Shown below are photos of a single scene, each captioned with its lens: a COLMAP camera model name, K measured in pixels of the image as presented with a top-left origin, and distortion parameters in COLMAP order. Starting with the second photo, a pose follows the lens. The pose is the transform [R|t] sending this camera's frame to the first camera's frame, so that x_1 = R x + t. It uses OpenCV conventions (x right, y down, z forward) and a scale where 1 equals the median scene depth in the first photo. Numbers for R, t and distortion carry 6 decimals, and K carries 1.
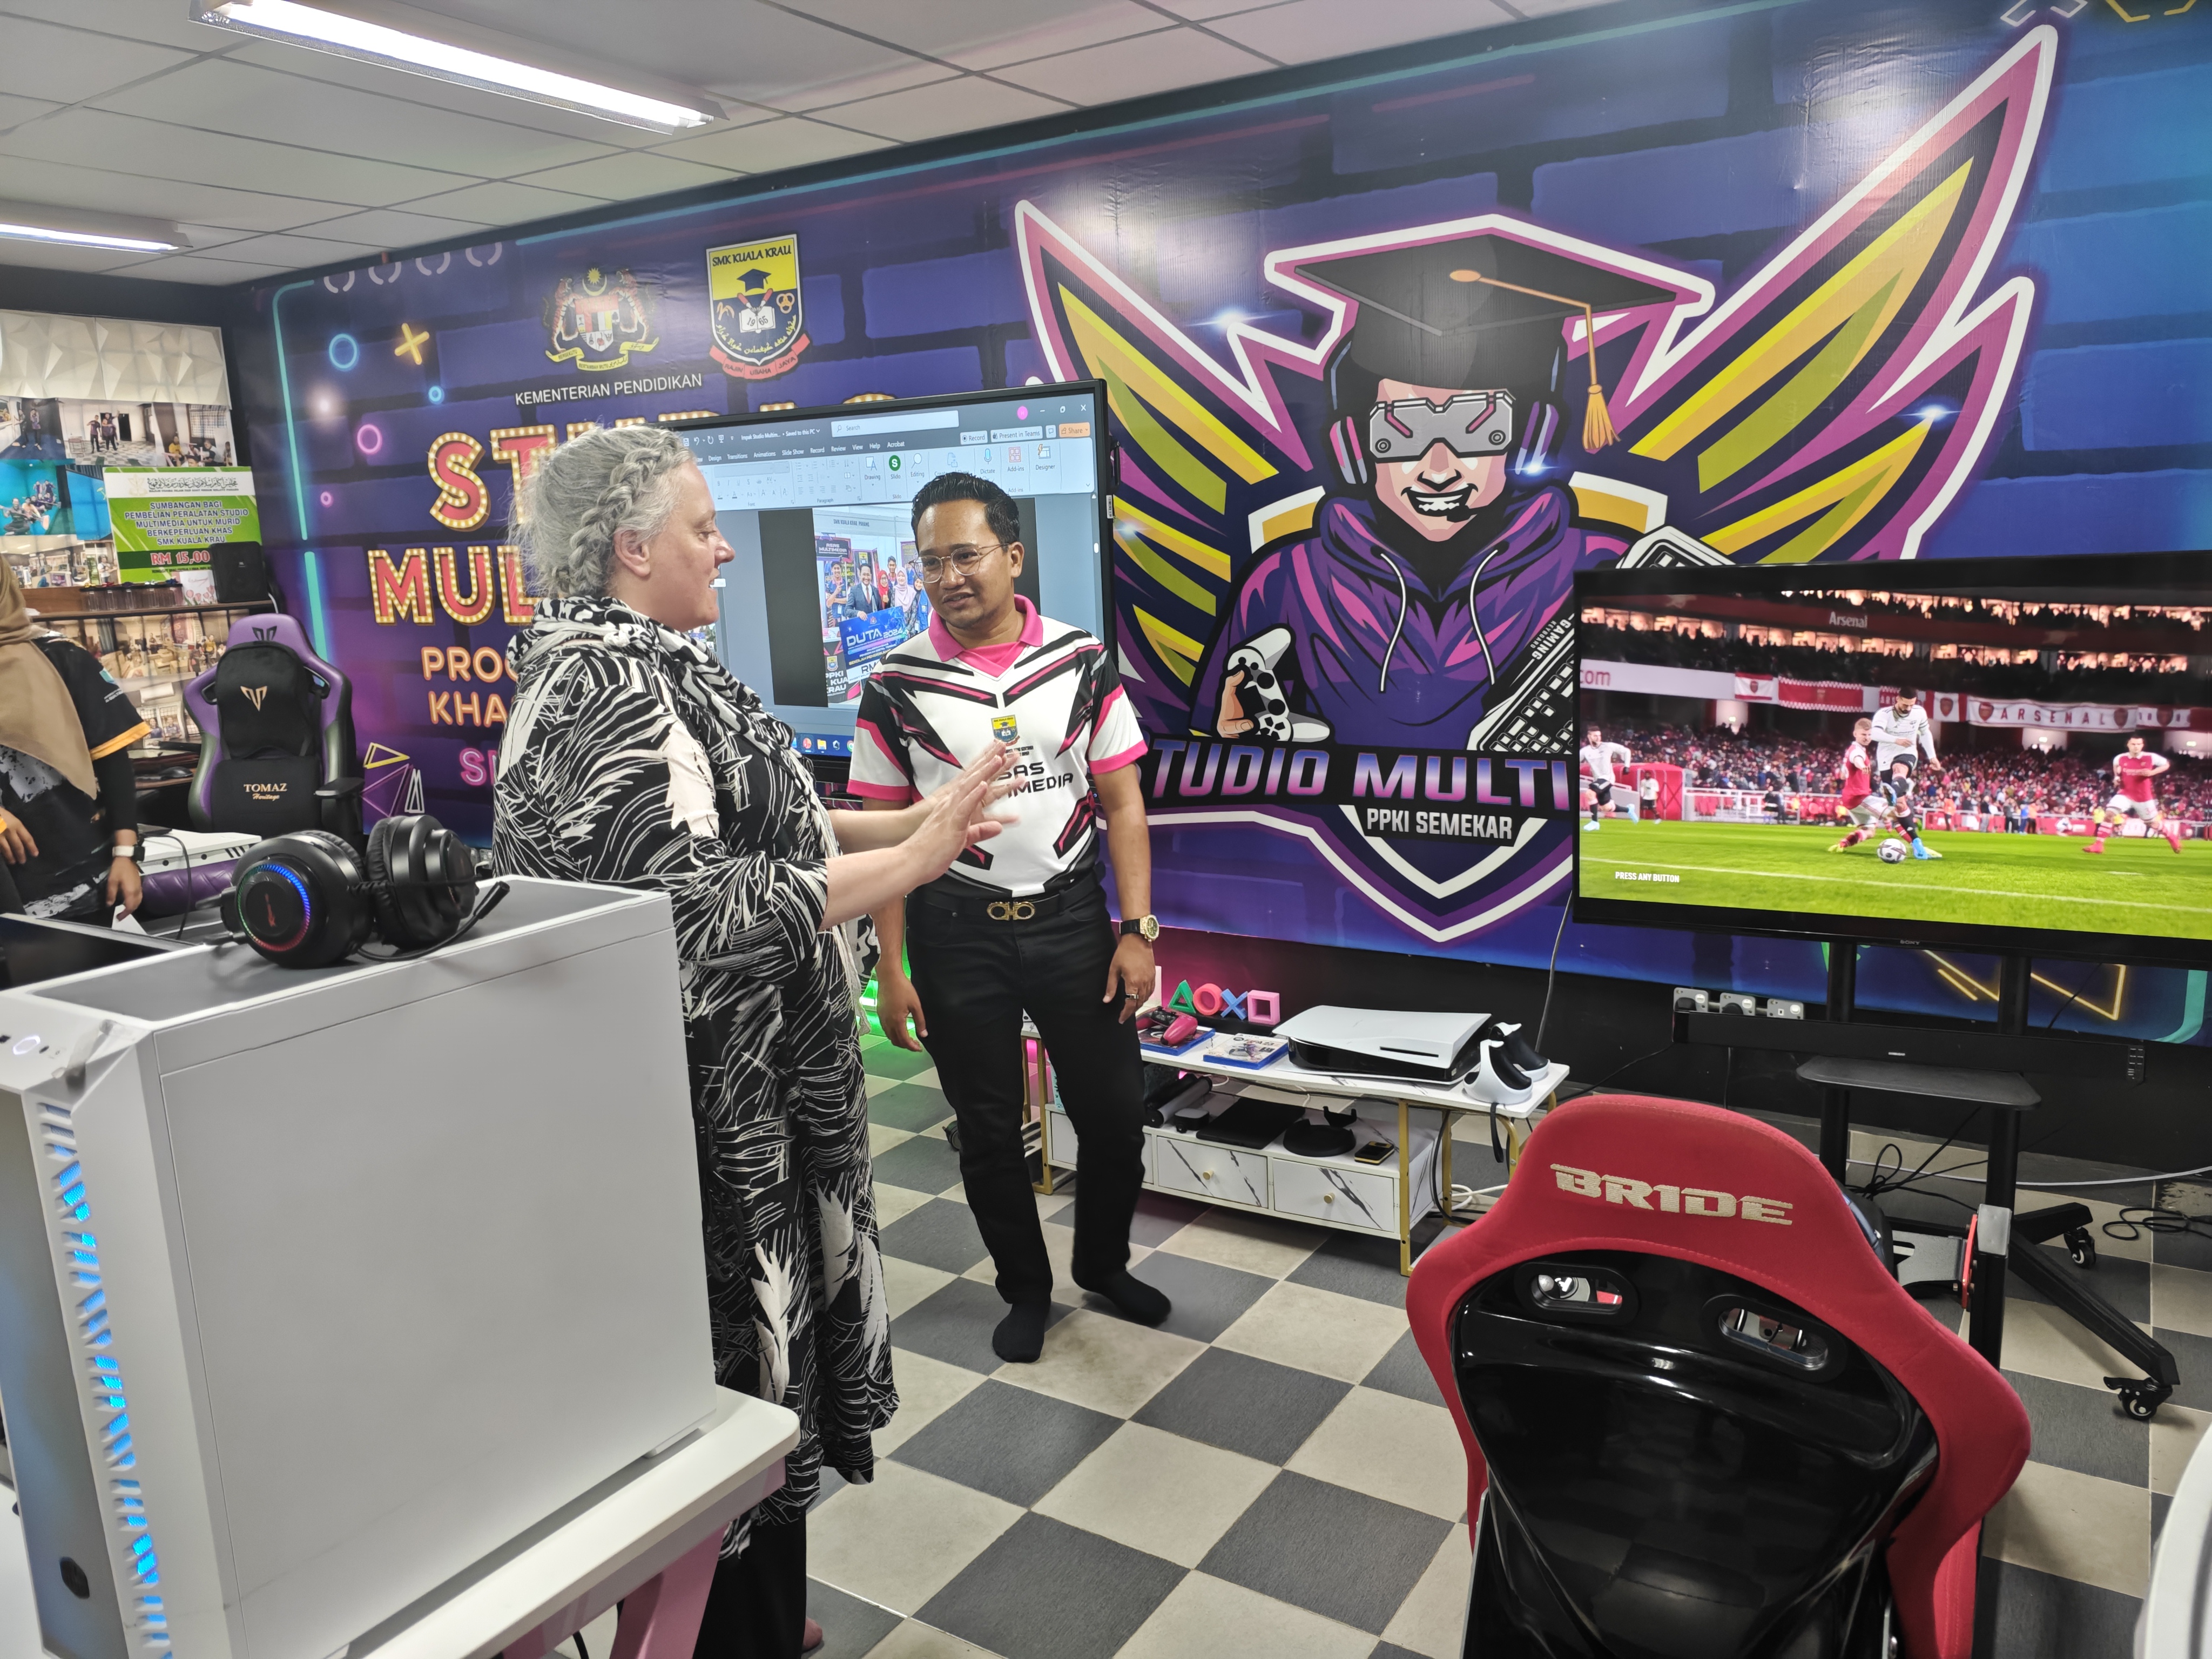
lens RADIAL K [[1607.5, 0, 1115.3], [0, 1607.5, 837.3], [0, 0, 1]] dist [0.017144, -0.025930]
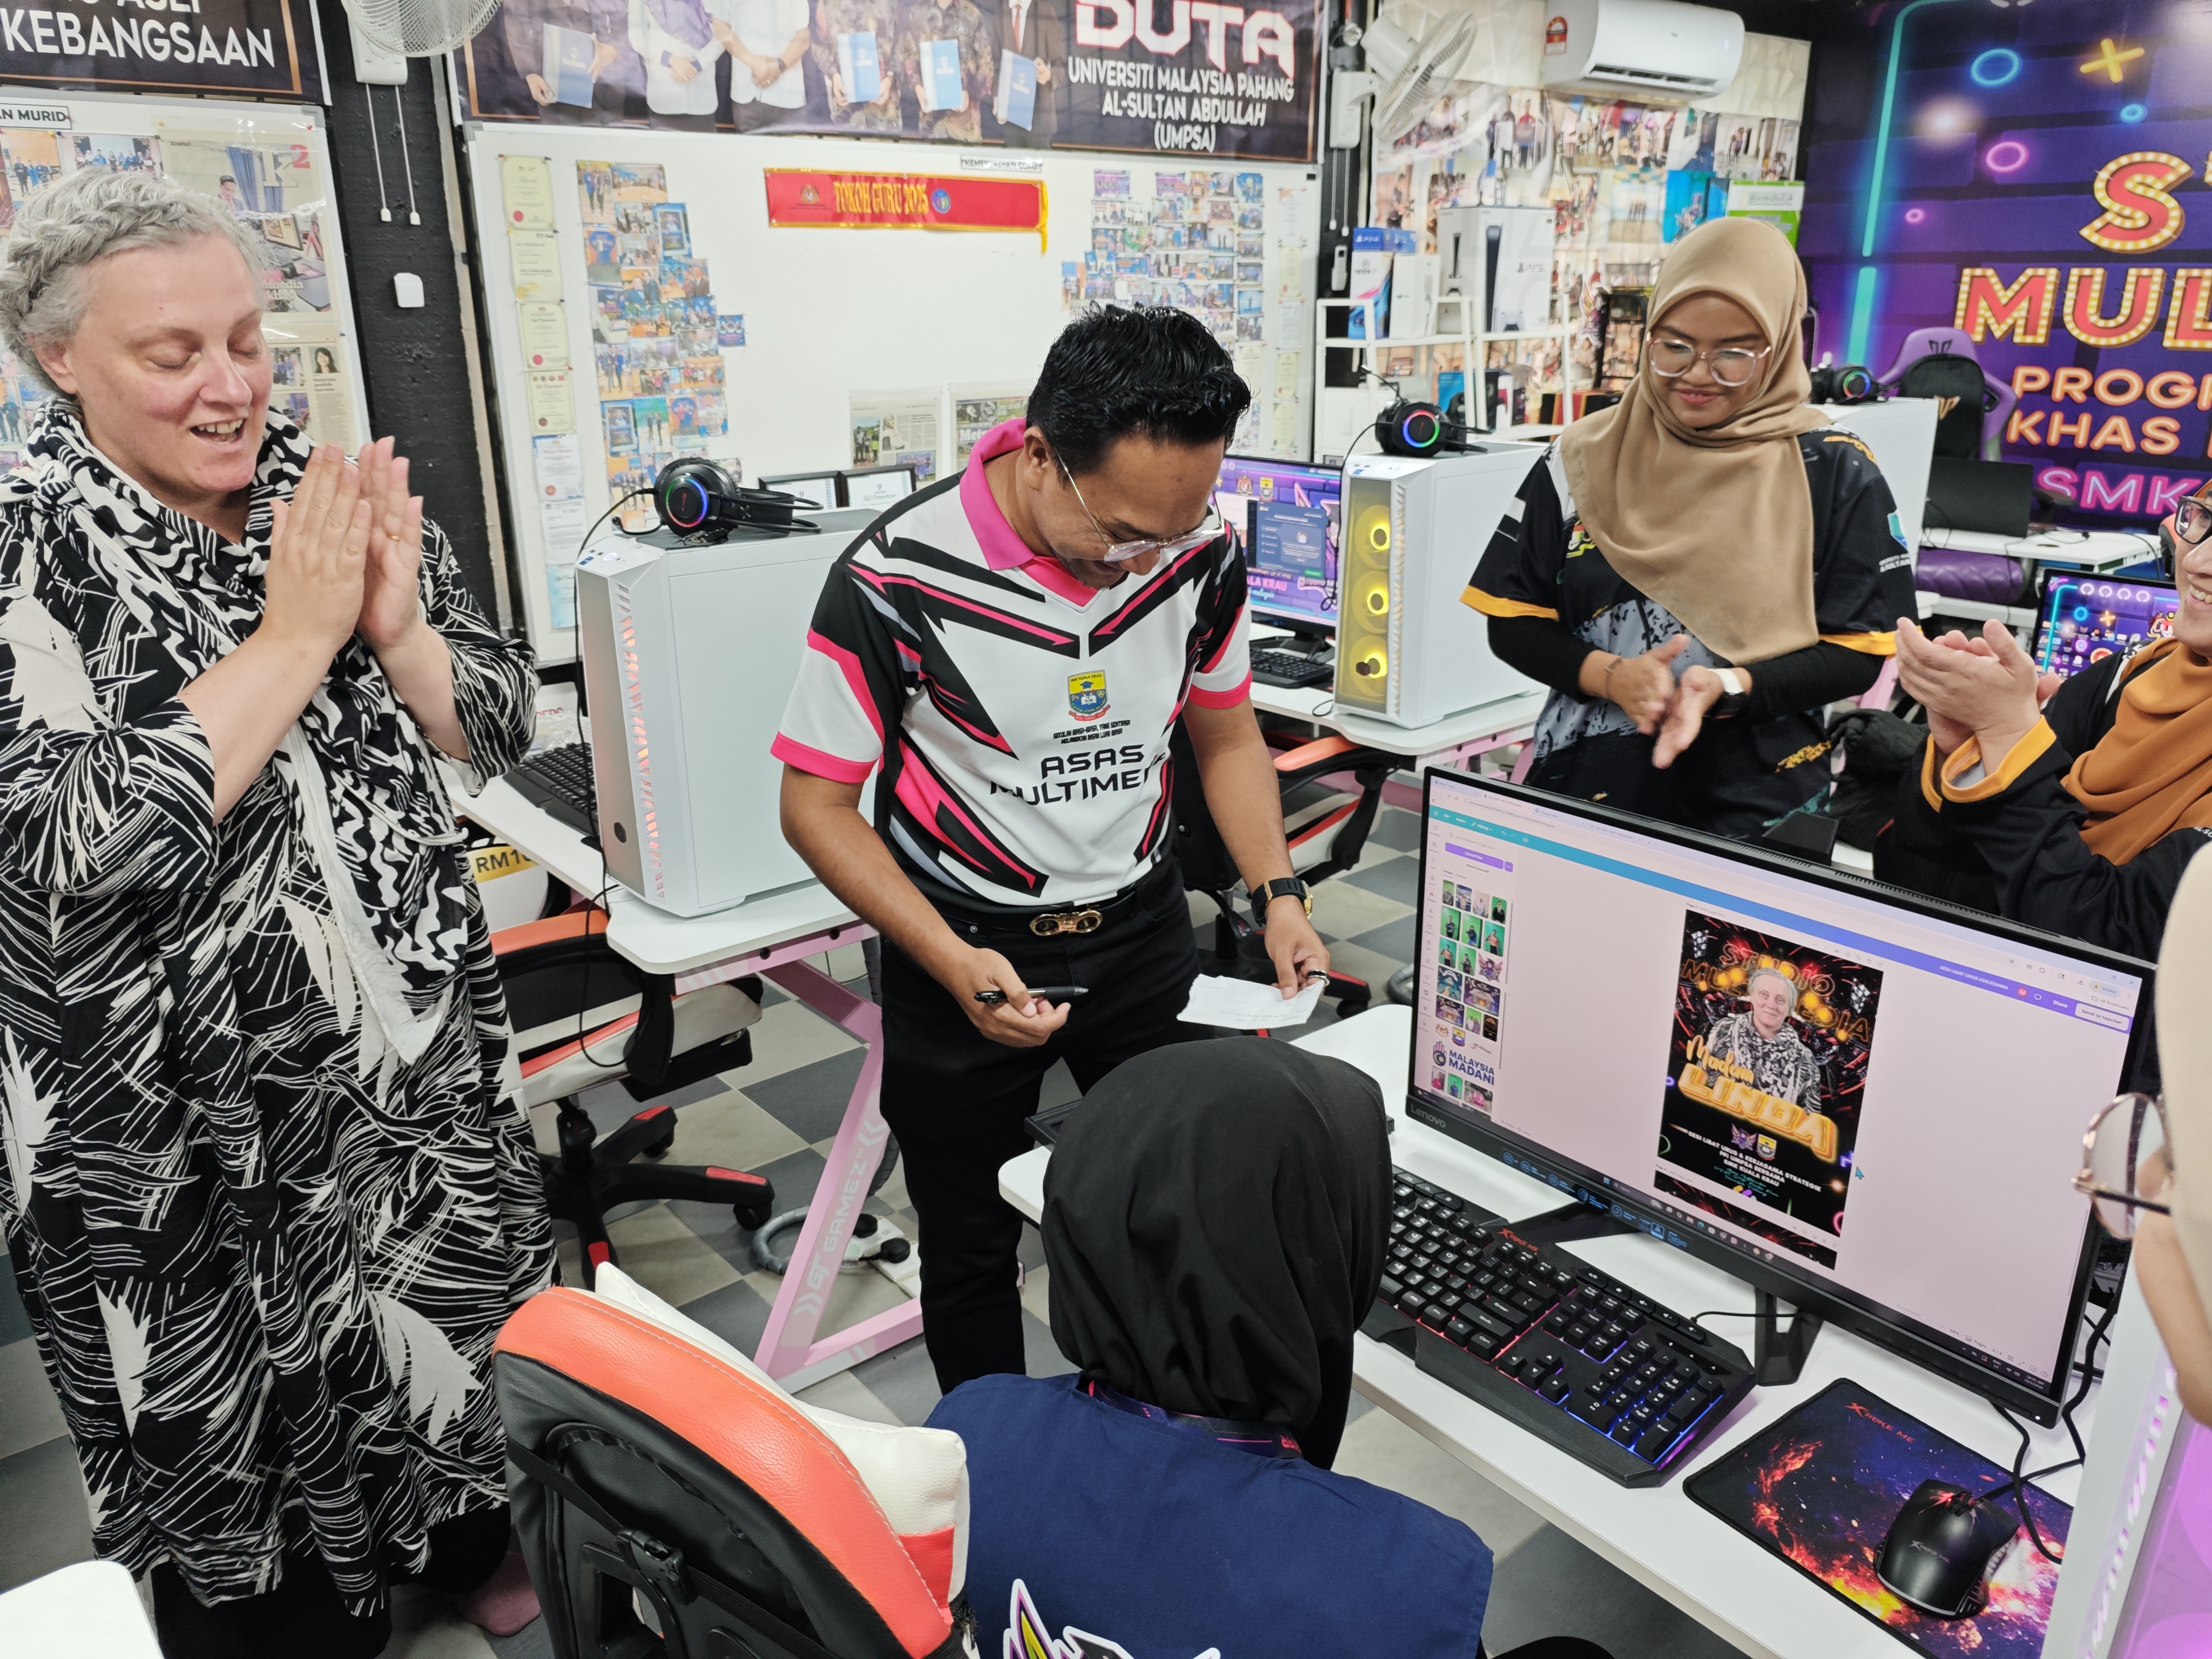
lens RADIAL K [[1607.5, 0, 1116.9], [0, 1607.5, 834.2], [0, 0, 1]] dist [0.017144, -0.025930]
pose [[0.953467, 0.132089, -0.271022, -0.778196], [-0.088573, 0.981973, 0.166986, 0.067599], [0.288194, -0.135211, 0.947978, -0.237984]]
